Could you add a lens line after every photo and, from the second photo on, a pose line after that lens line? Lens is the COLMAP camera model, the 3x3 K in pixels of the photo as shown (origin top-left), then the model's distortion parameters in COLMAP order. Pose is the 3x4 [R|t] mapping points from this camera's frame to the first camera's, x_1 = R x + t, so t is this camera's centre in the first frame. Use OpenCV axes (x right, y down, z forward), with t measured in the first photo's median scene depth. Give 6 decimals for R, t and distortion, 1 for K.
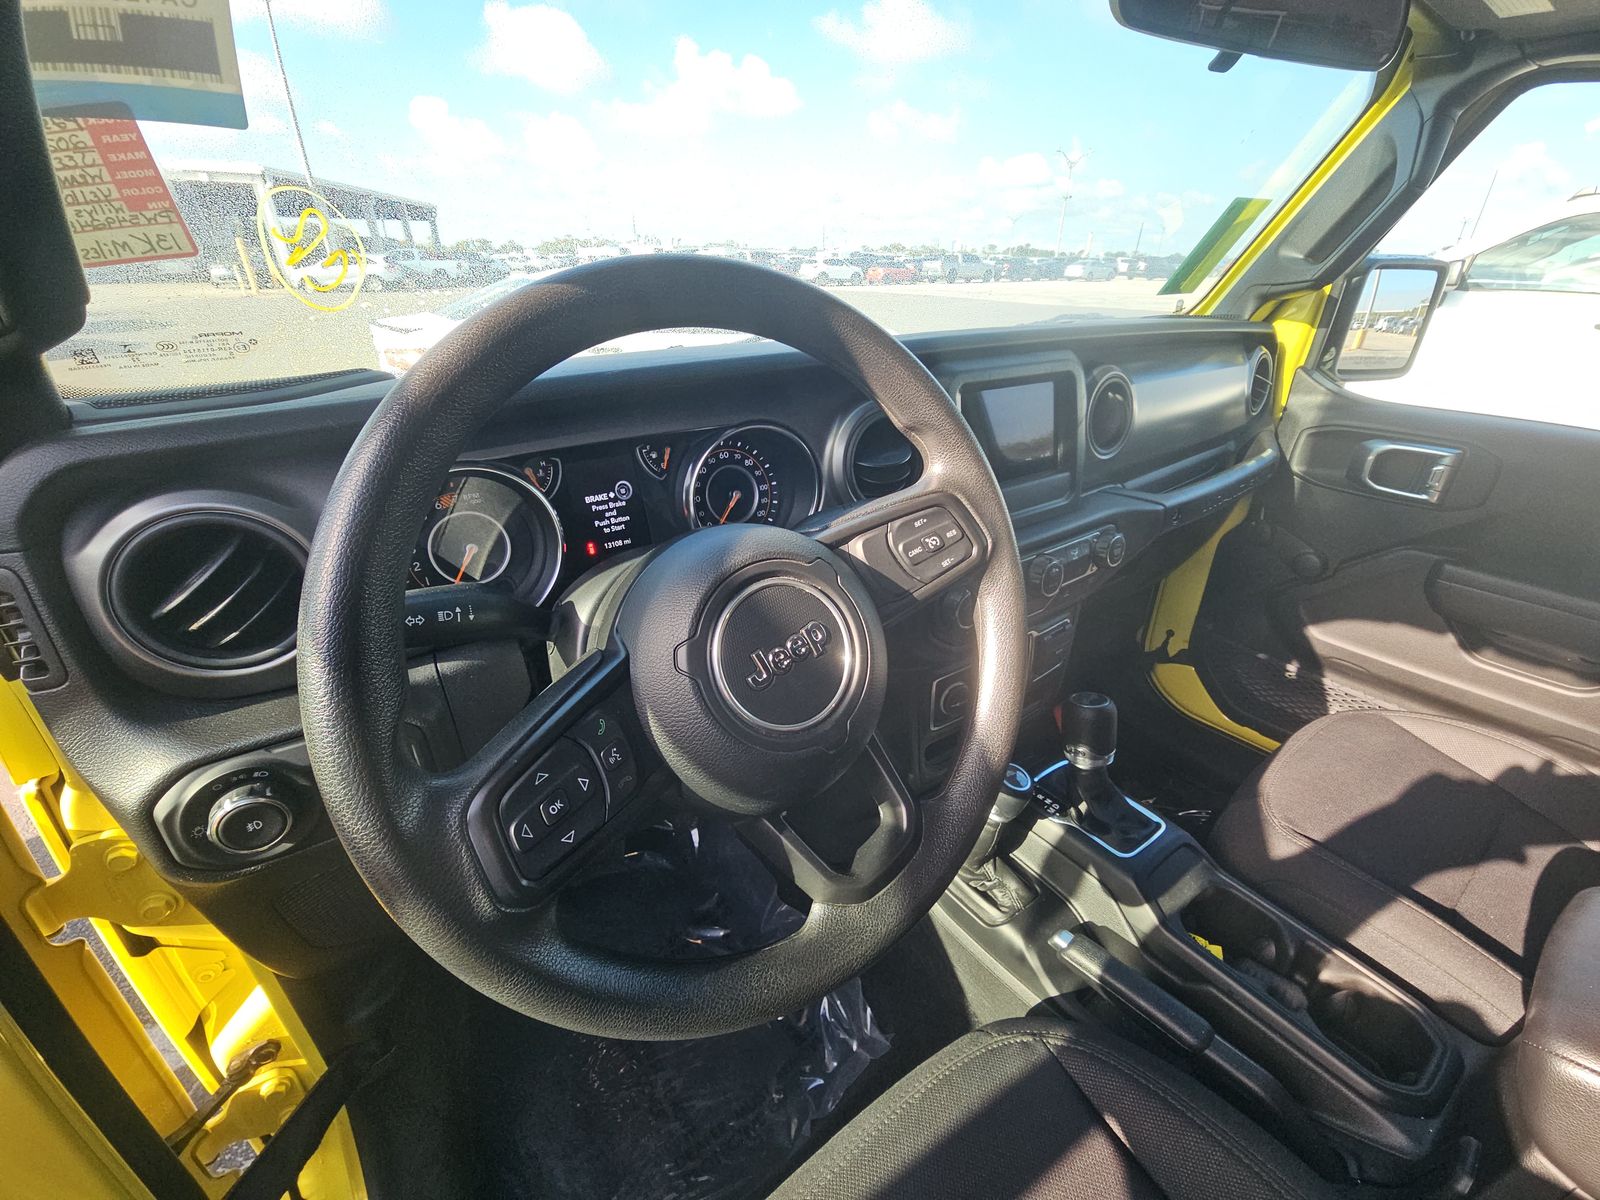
lens RADIAL K [[641.1, 0, 811.1], [0, 641.1, 599.5], [0, 0, 1]] dist [-0.000895, -0.004531]
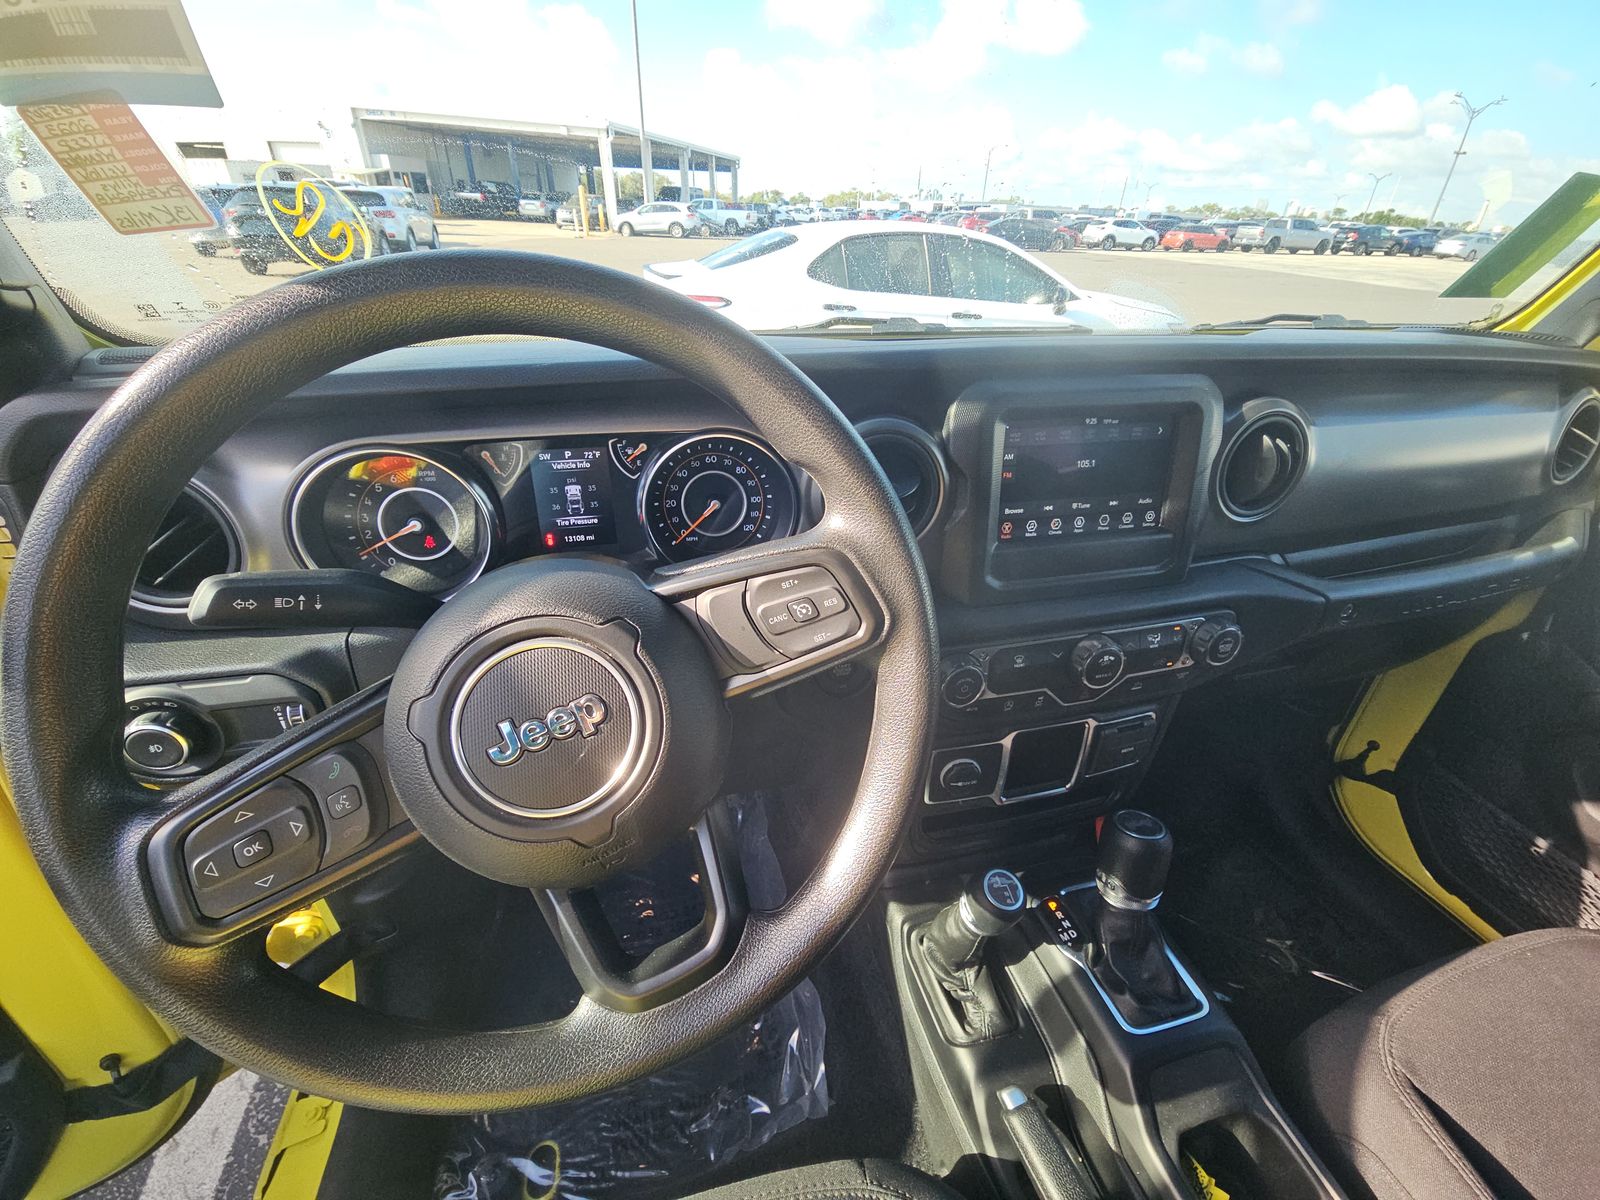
lens RADIAL K [[641.1, 0, 820.9], [0, 641.1, 596.5], [0, 0, 1]] dist [-0.000895, -0.004531]
pose [[0.934175, 0.201200, -0.294679, 0.234110], [-0.186668, 0.979405, 0.076950, -0.099227], [0.304092, -0.016877, 0.952493, 0.133516]]
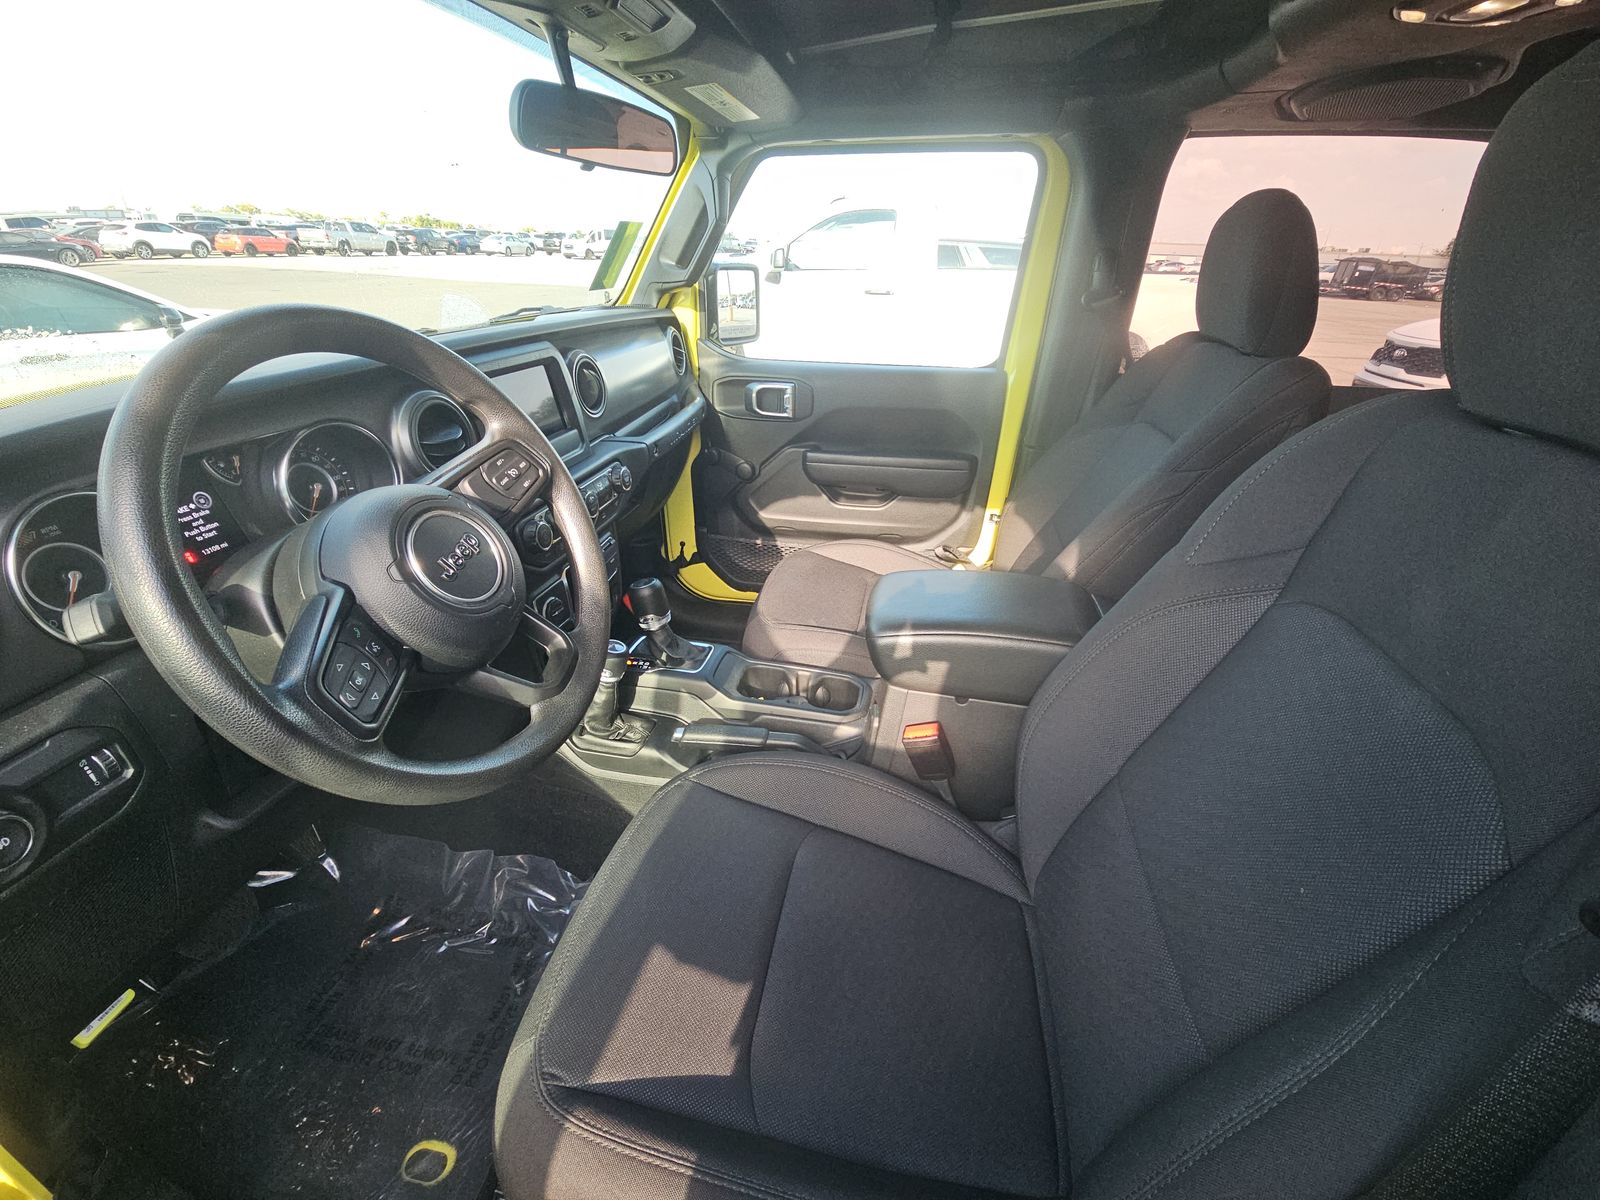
lens RADIAL K [[641.1, 0, 810.3], [0, 641.1, 594.2], [0, 0, 1]] dist [-0.000895, -0.004531]
pose [[0.721157, -0.307776, 0.620650, -0.186733], [0.292363, 0.947415, 0.130110, 0.098311], [-0.628058, 0.087626, 0.773217, -0.328604]]
